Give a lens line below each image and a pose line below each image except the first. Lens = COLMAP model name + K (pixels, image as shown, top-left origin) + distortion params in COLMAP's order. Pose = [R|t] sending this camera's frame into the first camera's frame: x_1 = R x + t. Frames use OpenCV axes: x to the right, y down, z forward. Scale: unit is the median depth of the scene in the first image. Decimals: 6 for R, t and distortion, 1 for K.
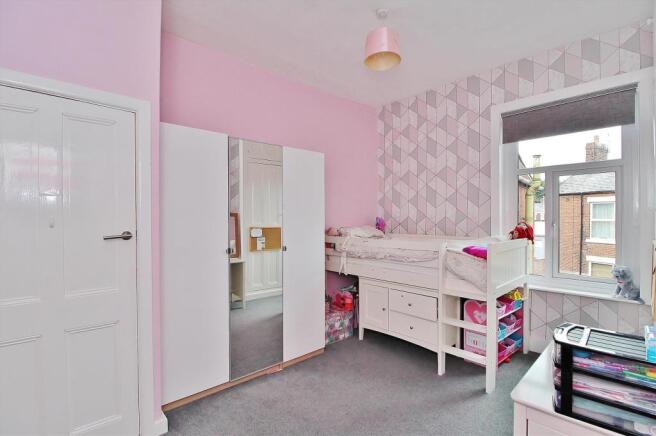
lens RADIAL K [[304.6, 0, 326.1], [0, 304.6, 217.6], [0, 0, 1]] dist [-0.000446, -0.012707]
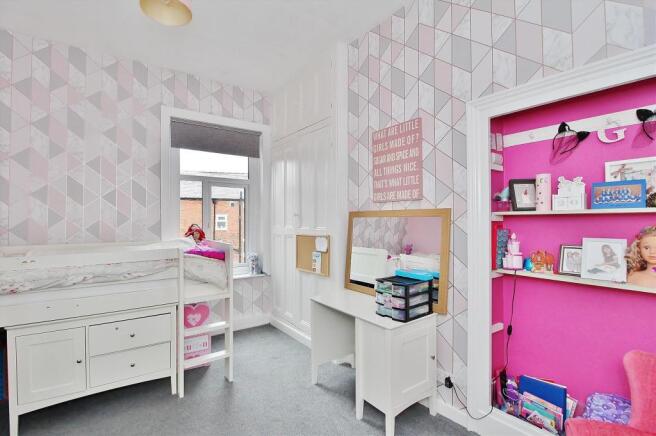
lens RADIAL K [[304.6, 0, 326.1], [0, 304.6, 217.6], [0, 0, 1]] dist [-0.000446, -0.012707]
pose [[0.115757, 0.008065, 0.993245, -0.395727], [0.001033, 0.999966, -0.008240, 0.000874], [-0.993277, 0.001980, 0.115745, 0.409107]]
